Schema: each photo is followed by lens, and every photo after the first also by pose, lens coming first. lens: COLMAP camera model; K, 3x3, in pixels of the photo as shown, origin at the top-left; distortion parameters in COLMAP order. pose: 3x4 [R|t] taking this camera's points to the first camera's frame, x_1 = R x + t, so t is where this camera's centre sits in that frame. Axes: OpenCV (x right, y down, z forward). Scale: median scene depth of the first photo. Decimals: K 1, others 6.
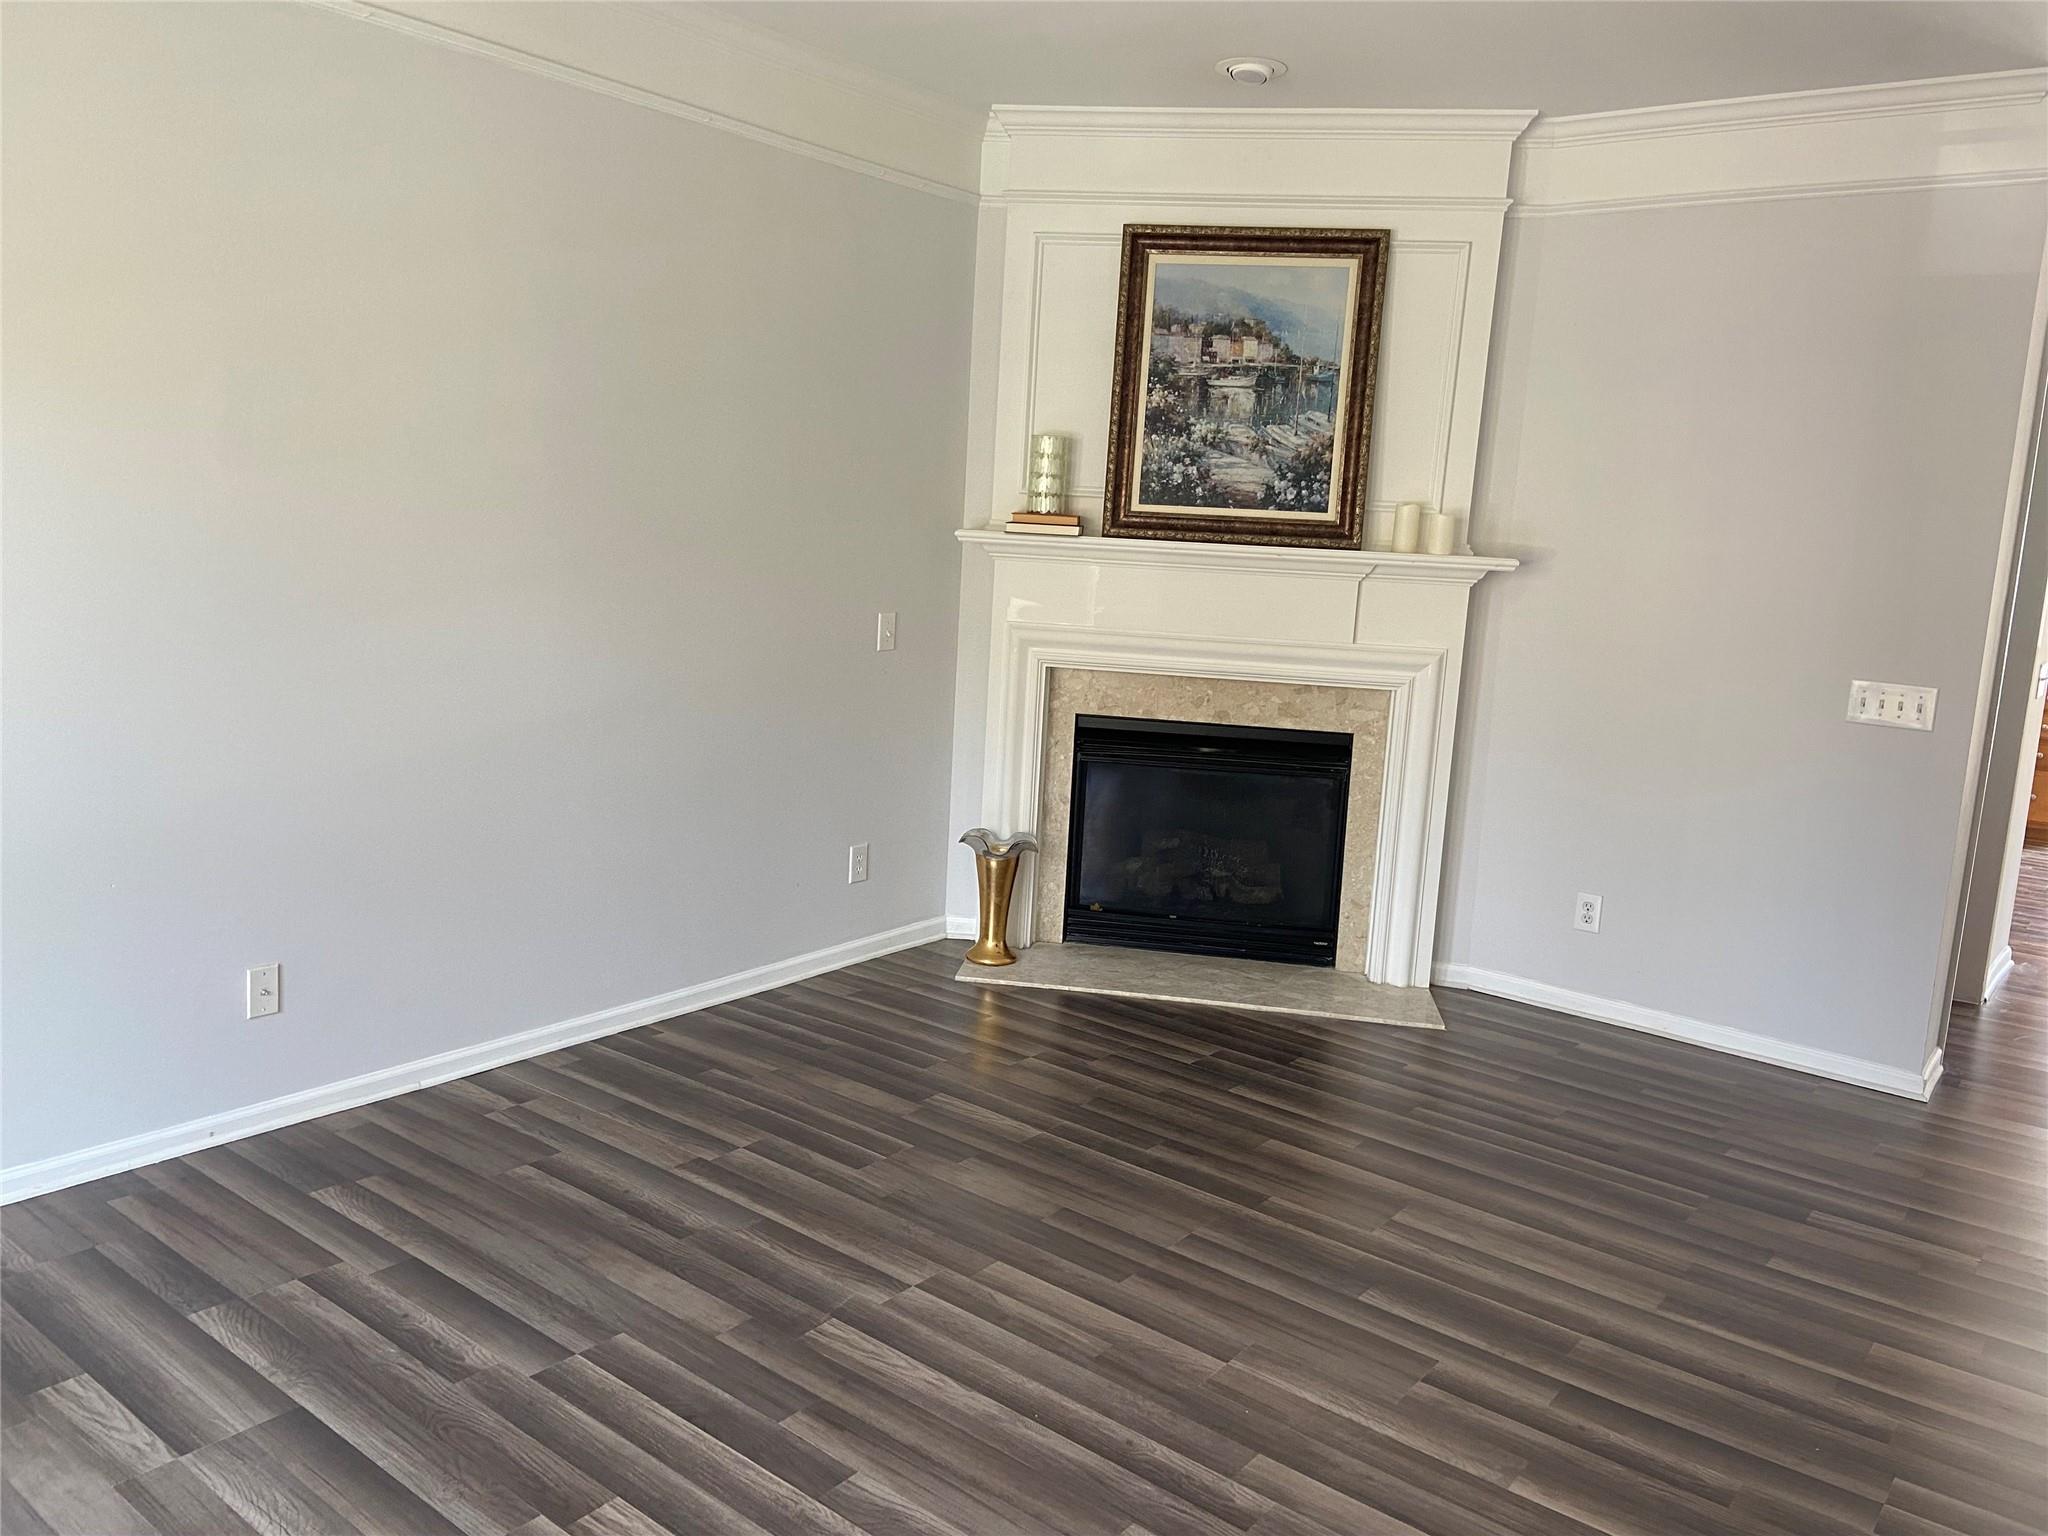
lens RADIAL K [[1553.4, 0, 976.4], [0, 1553.4, 728.1], [0, 0, 1]] dist [0.083296, -0.083726]
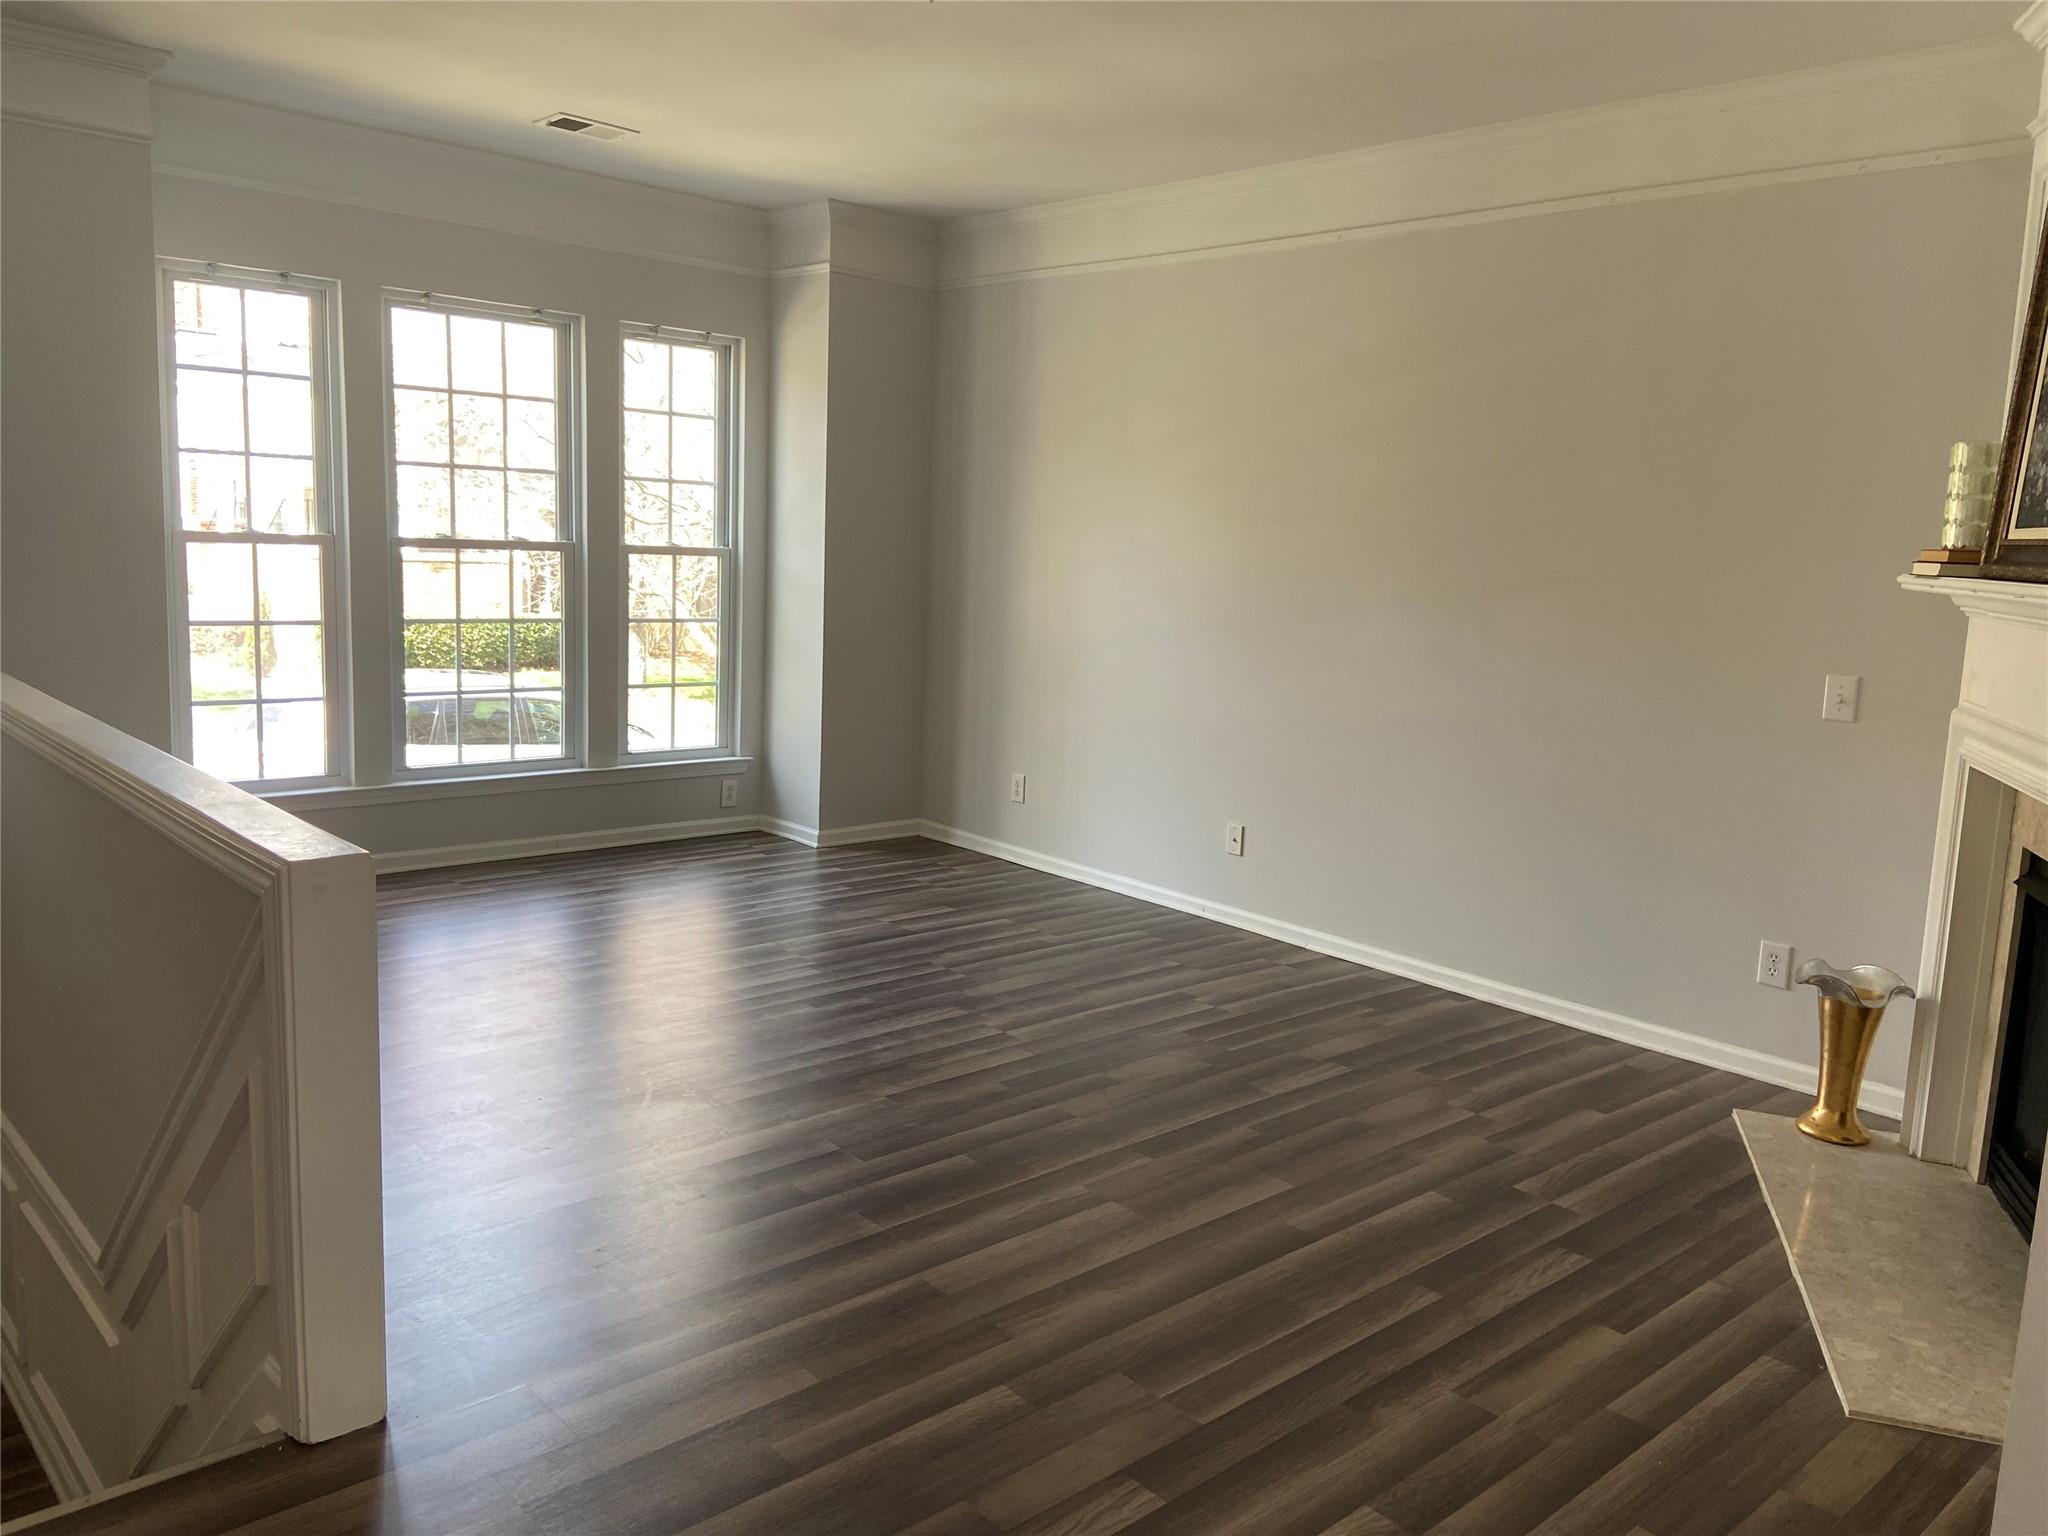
lens RADIAL K [[1553.4, 0, 1020.1], [0, 1553.4, 742.6], [0, 0, 1]] dist [0.083296, -0.083726]
pose [[-0.154591, 0.079912, -0.984741, 1.173043], [-0.195979, 0.974437, 0.109841, -0.065917], [0.968346, 0.209969, -0.134978, 0.971790]]
